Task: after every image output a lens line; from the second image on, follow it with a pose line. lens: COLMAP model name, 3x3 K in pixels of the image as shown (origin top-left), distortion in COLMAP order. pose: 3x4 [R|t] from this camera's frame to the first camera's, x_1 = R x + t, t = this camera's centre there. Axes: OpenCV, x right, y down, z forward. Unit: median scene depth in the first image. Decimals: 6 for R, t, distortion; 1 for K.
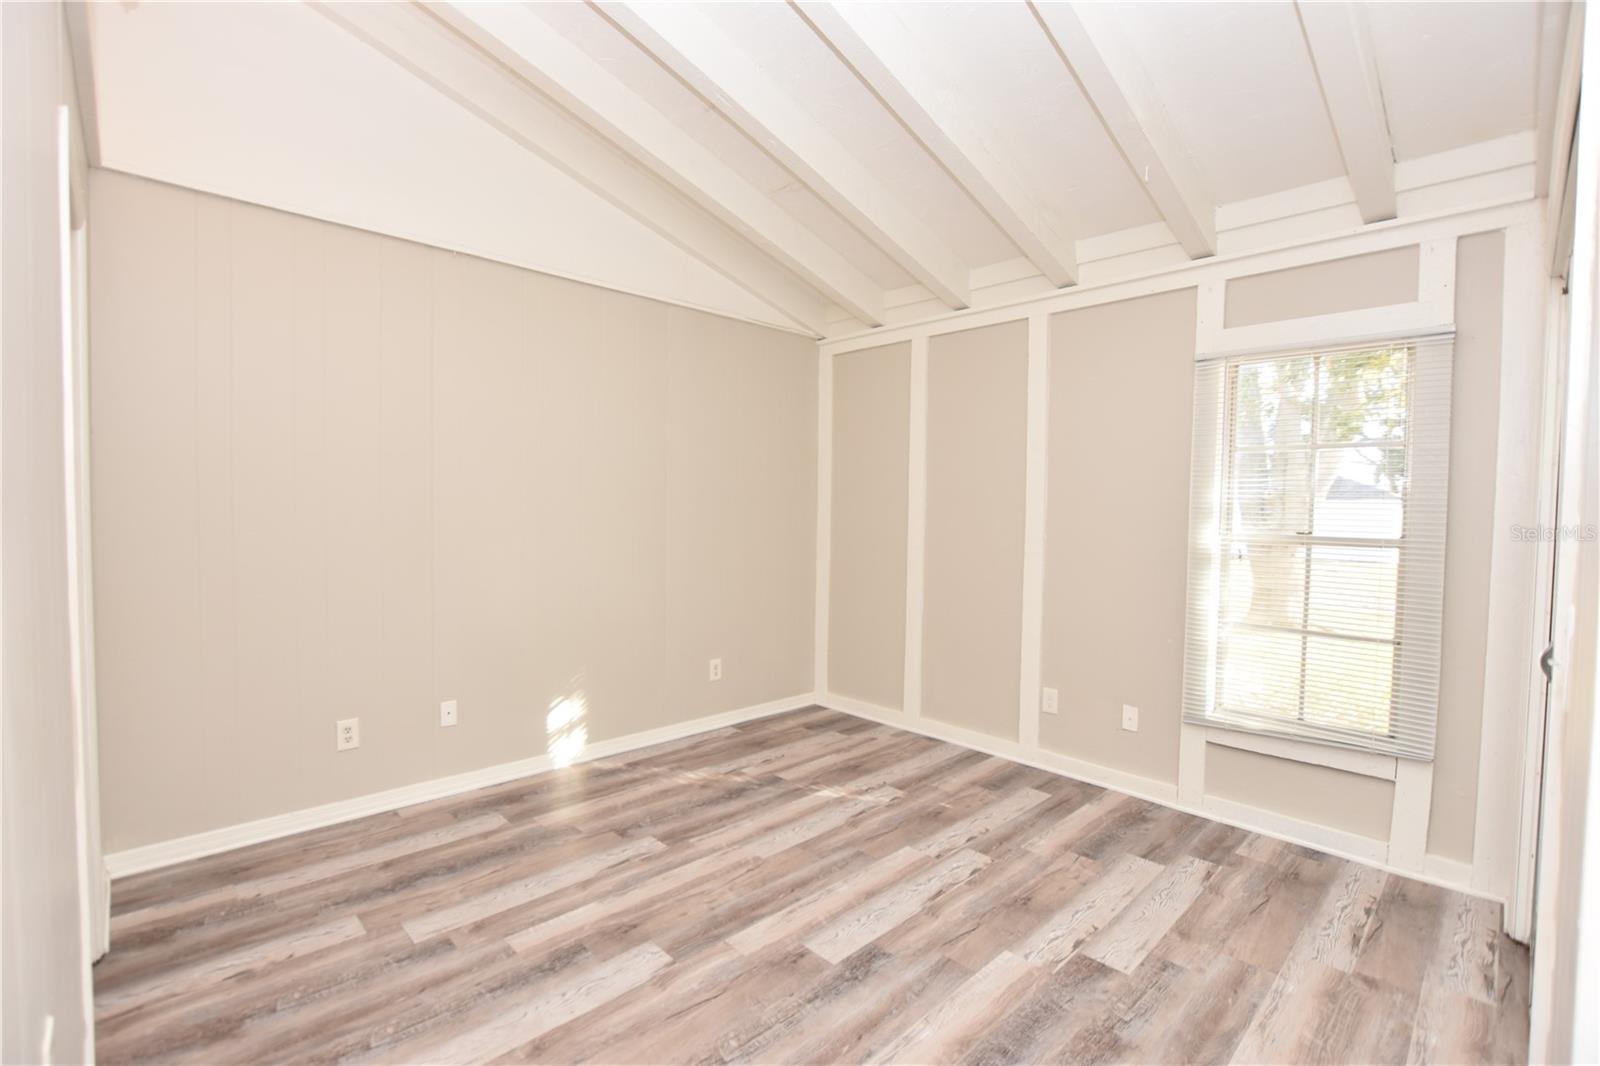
lens RADIAL K [[713.6, 0, 792.6], [0, 713.6, 534.4], [0, 0, 1]] dist [-0.027408, 0.001603]
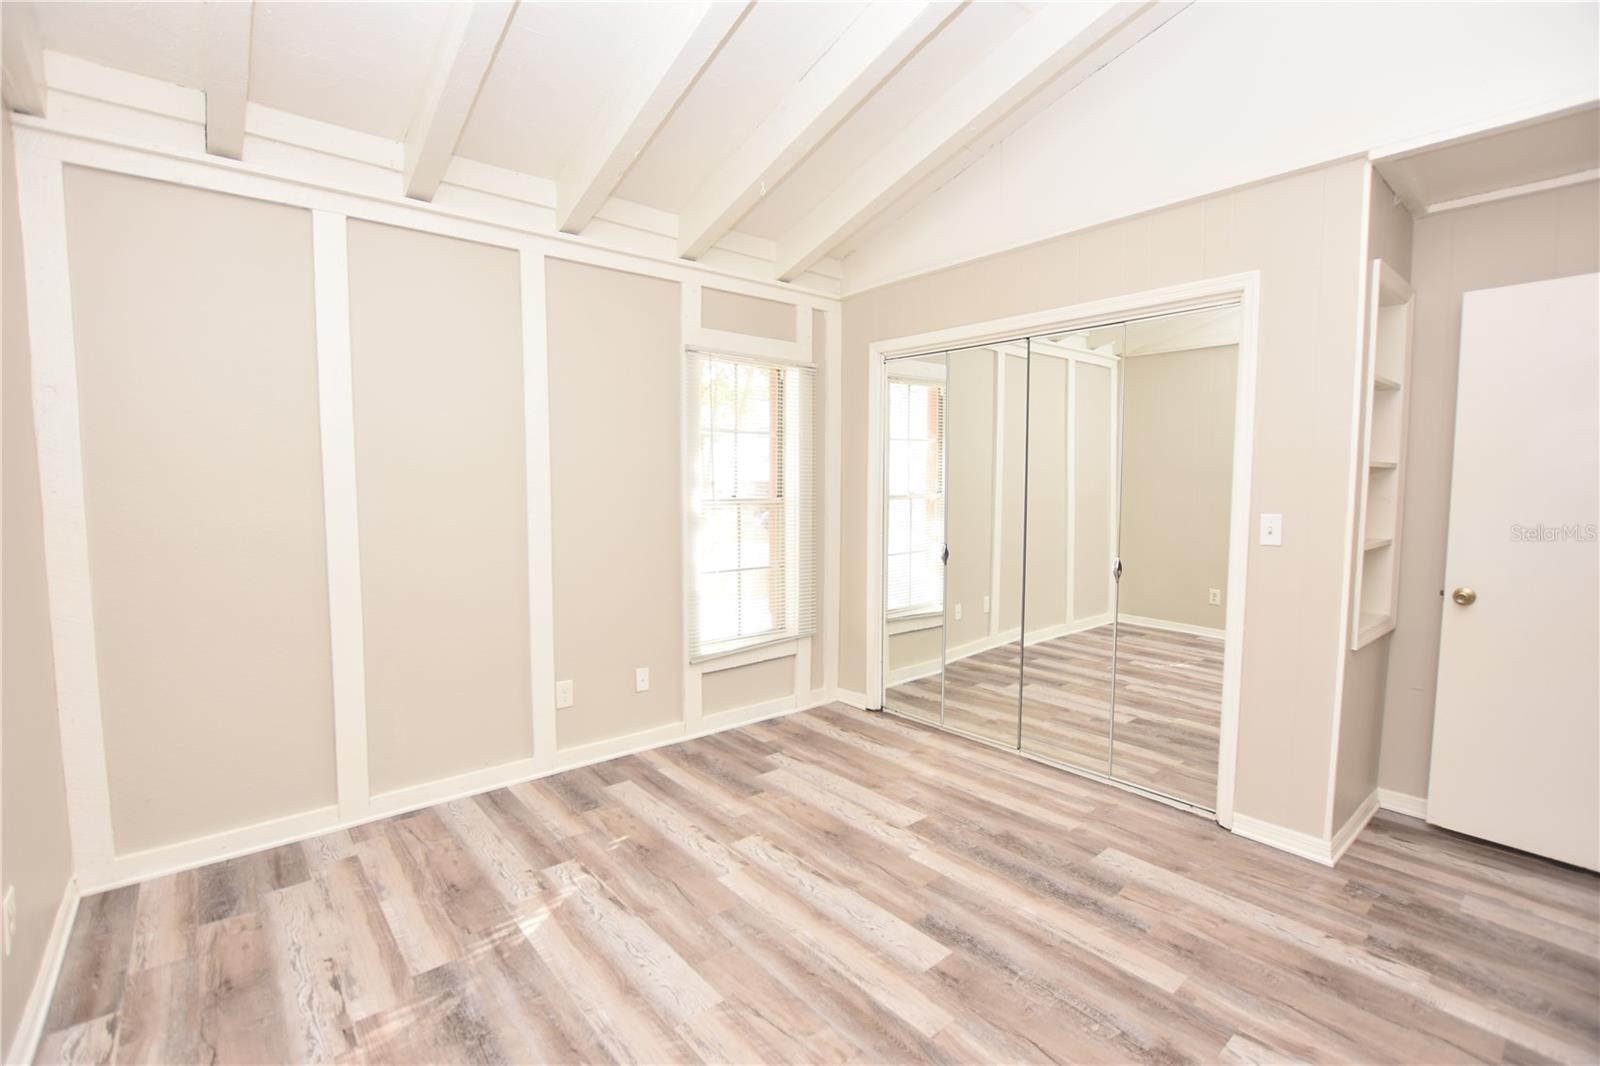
lens RADIAL K [[713.6, 0, 792.6], [0, 713.6, 534.4], [0, 0, 1]] dist [-0.027408, 0.001603]
pose [[0.065063, -0.091758, 0.993654, -0.604000], [0.034905, 0.995363, 0.089630, -0.046913], [-0.997271, 0.028852, 0.067964, 0.779395]]
